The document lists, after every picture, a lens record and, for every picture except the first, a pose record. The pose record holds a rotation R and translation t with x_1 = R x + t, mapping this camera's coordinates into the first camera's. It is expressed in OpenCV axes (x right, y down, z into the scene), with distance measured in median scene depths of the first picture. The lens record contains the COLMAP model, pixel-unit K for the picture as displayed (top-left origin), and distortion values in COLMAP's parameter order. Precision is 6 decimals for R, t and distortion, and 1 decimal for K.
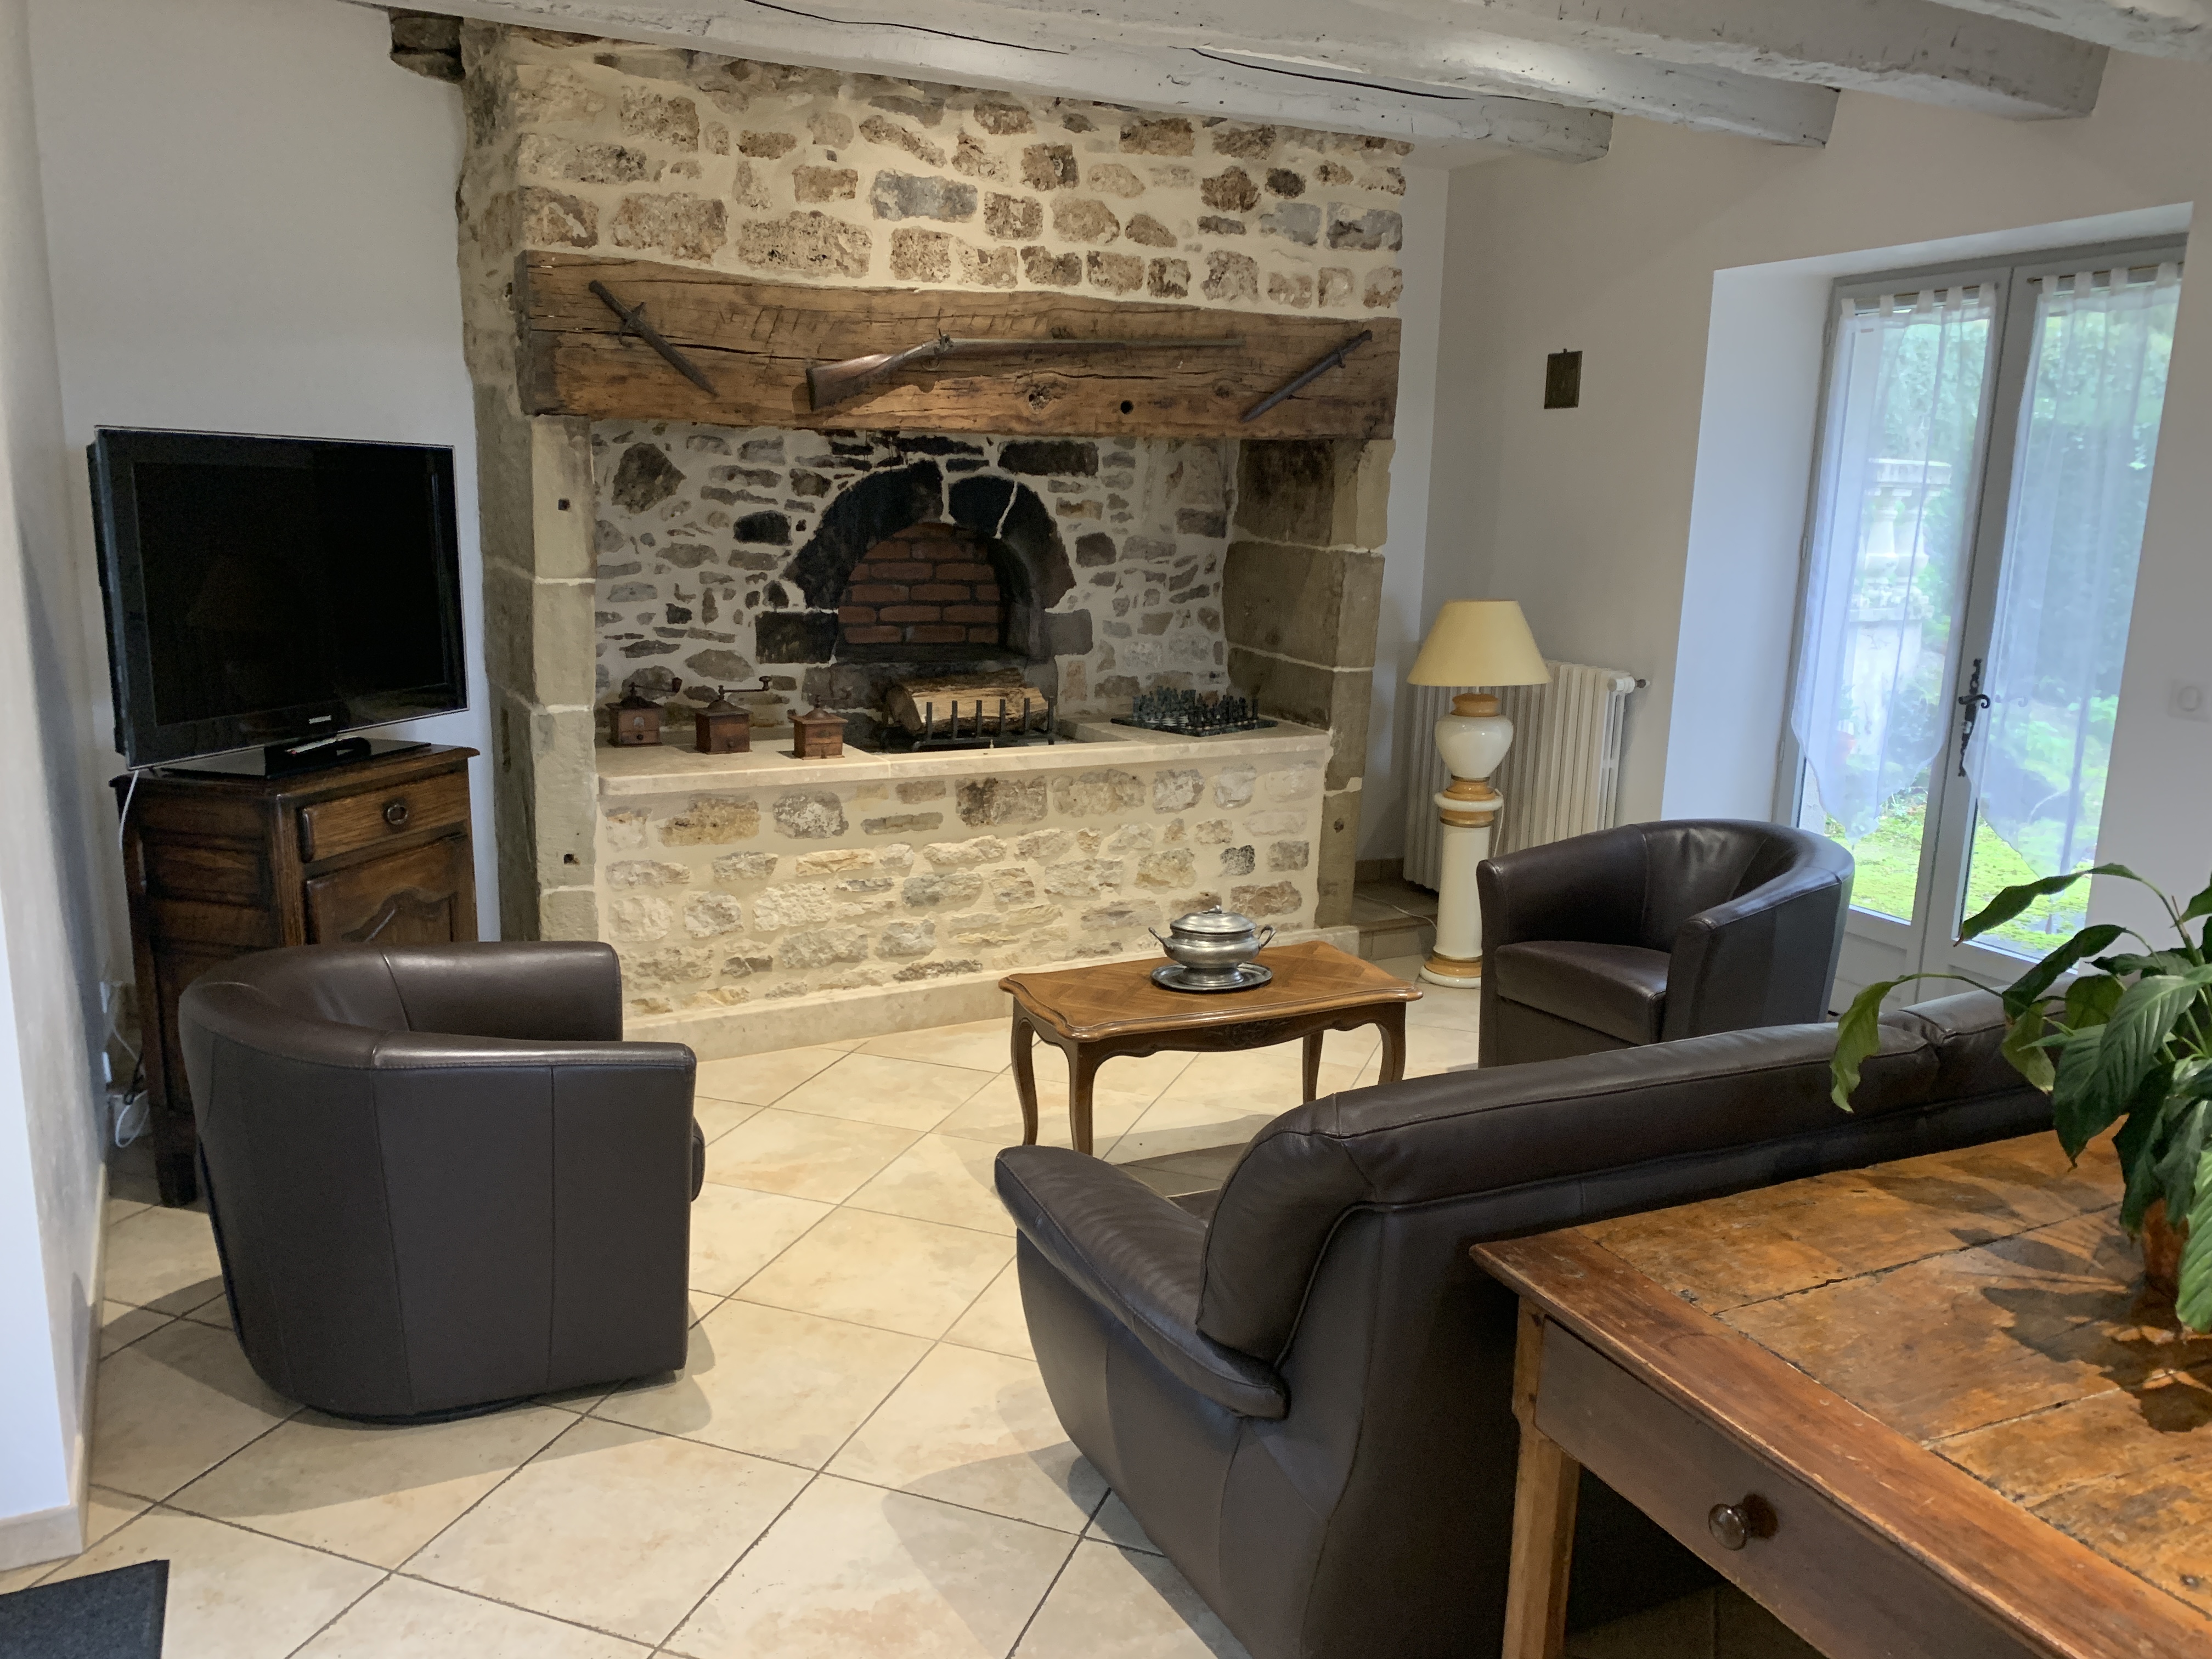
lens RADIAL K [[1739.9, 0, 1106.0], [0, 1739.9, 829.5], [0, 0, 1]] dist [0.014939, -0.007190]
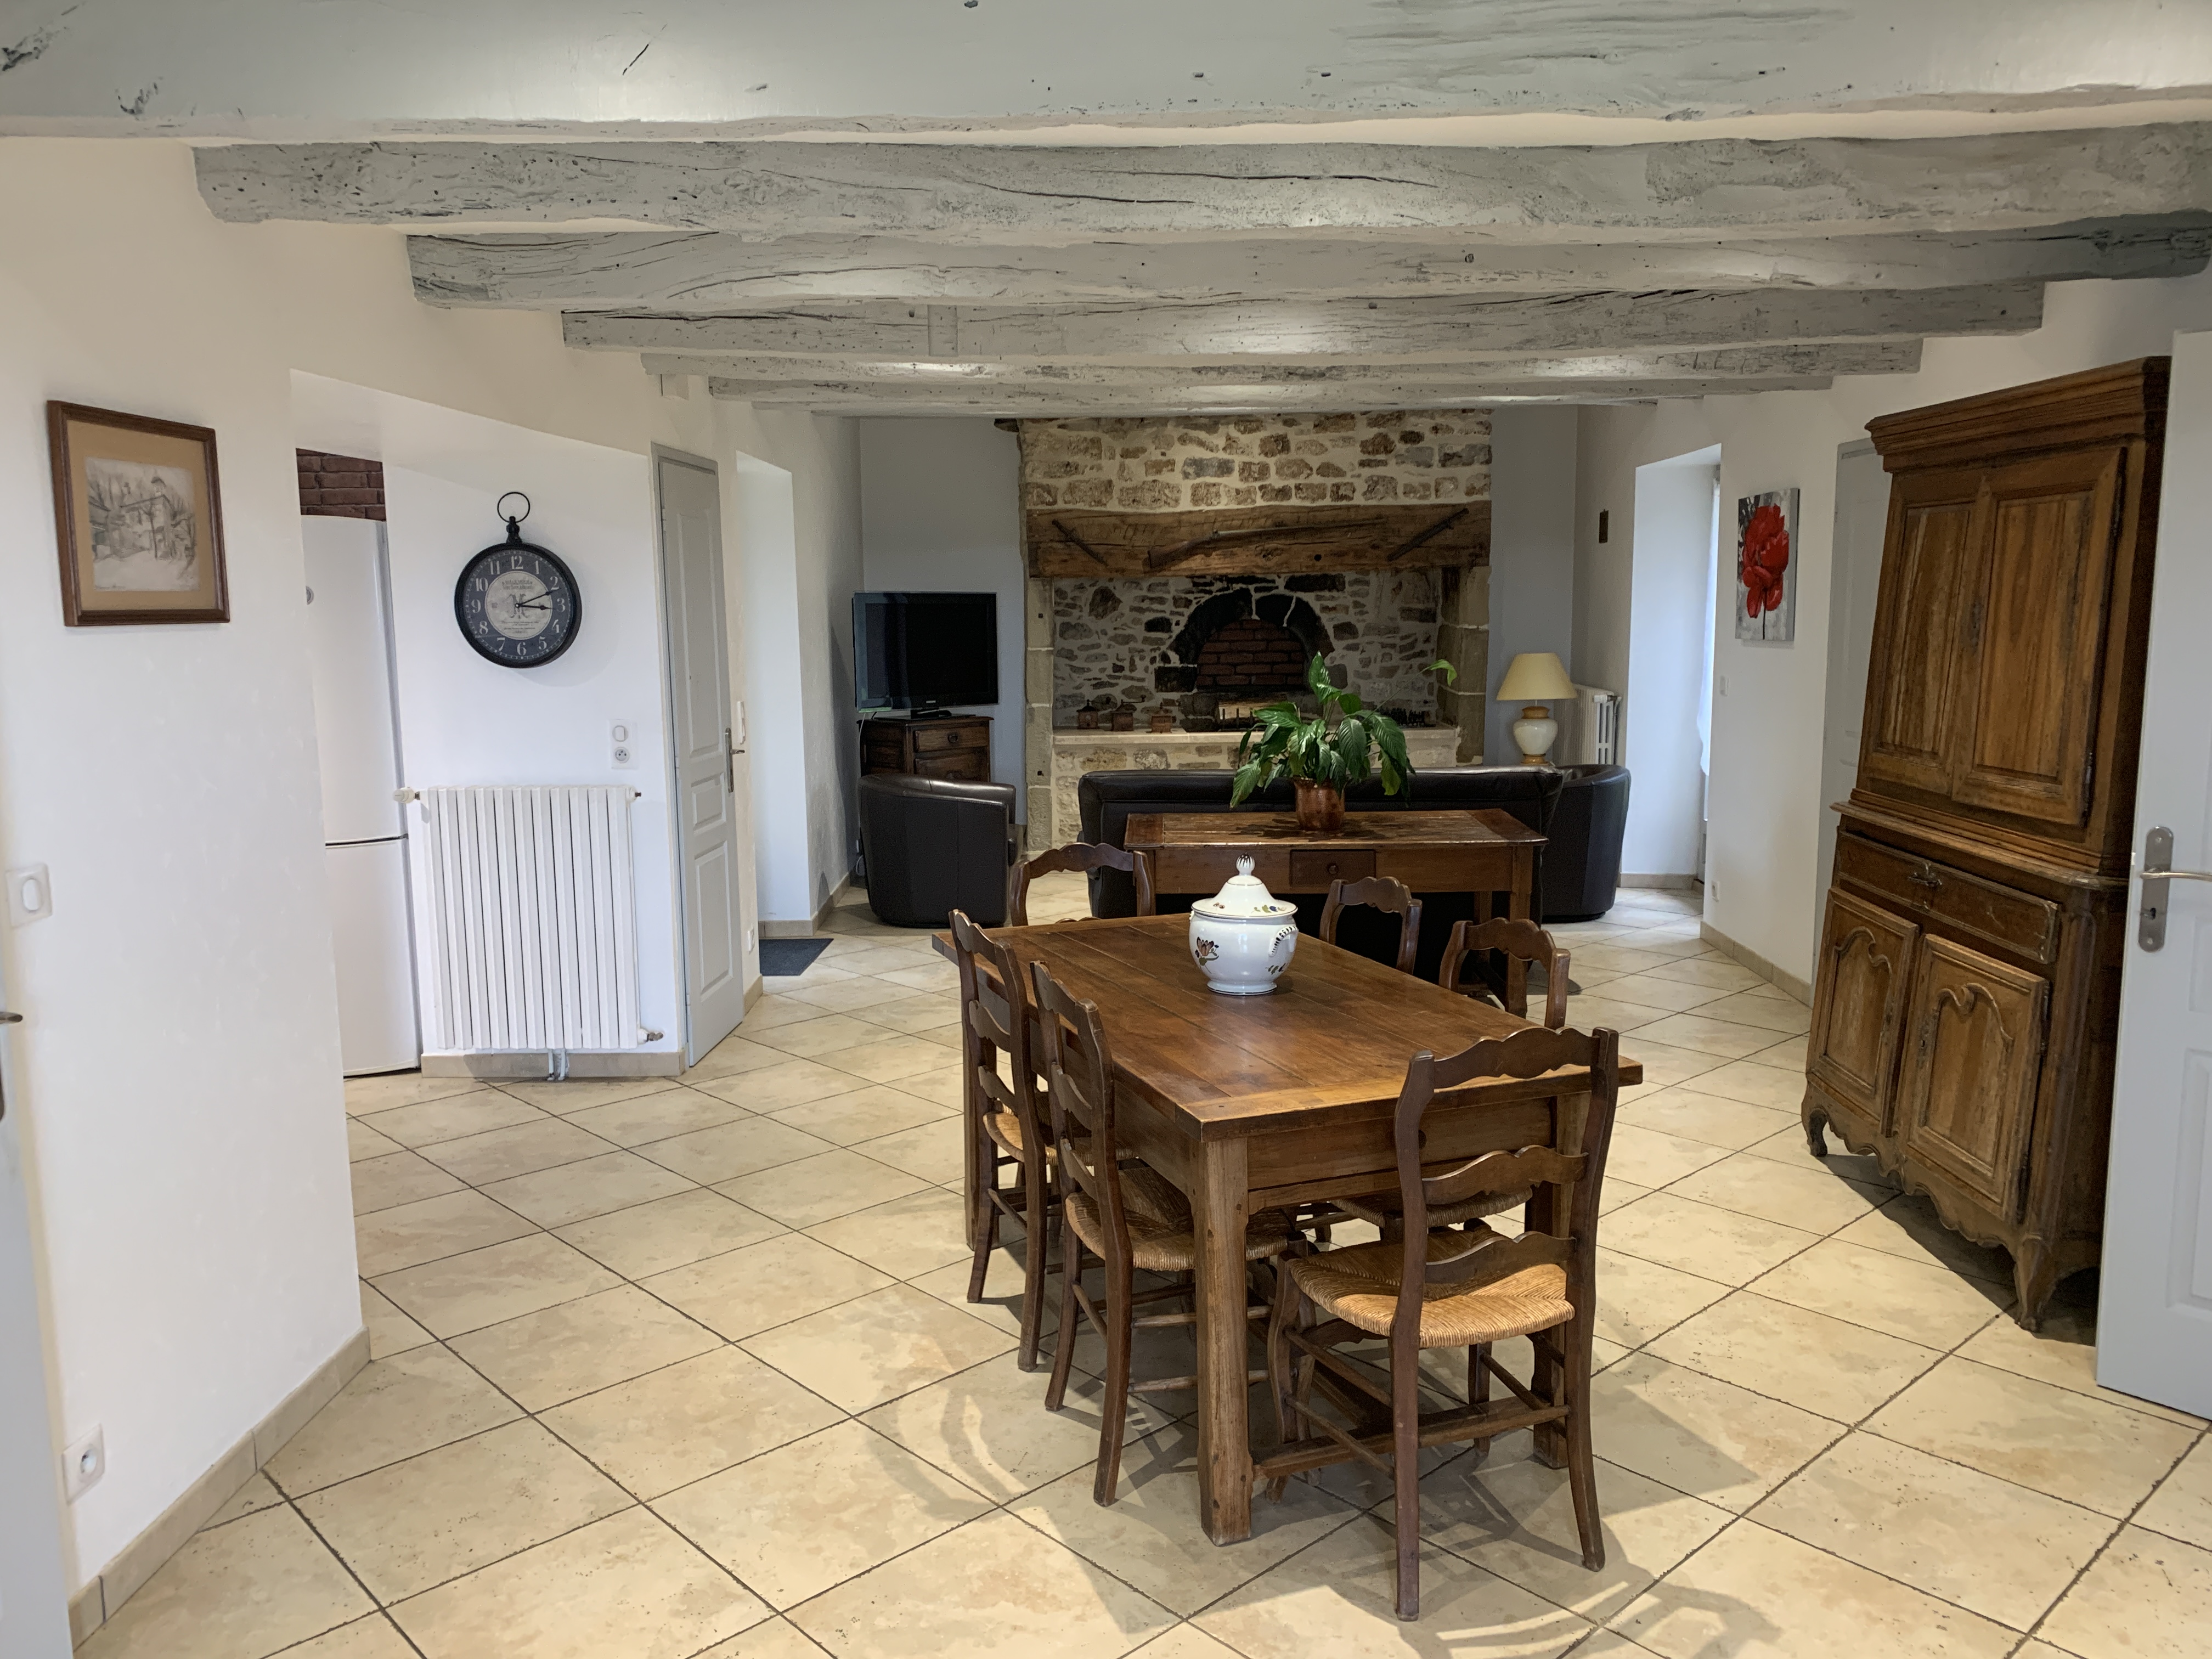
lens RADIAL K [[1739.9, 0, 1106.0], [0, 1739.9, 829.5], [0, 0, 1]] dist [0.014939, -0.007190]
pose [[0.902208, 0.018702, -0.430896, 0.636204], [-0.045732, 0.997575, -0.052458, 0.175683], [0.428871, 0.067034, 0.900875, -0.843699]]
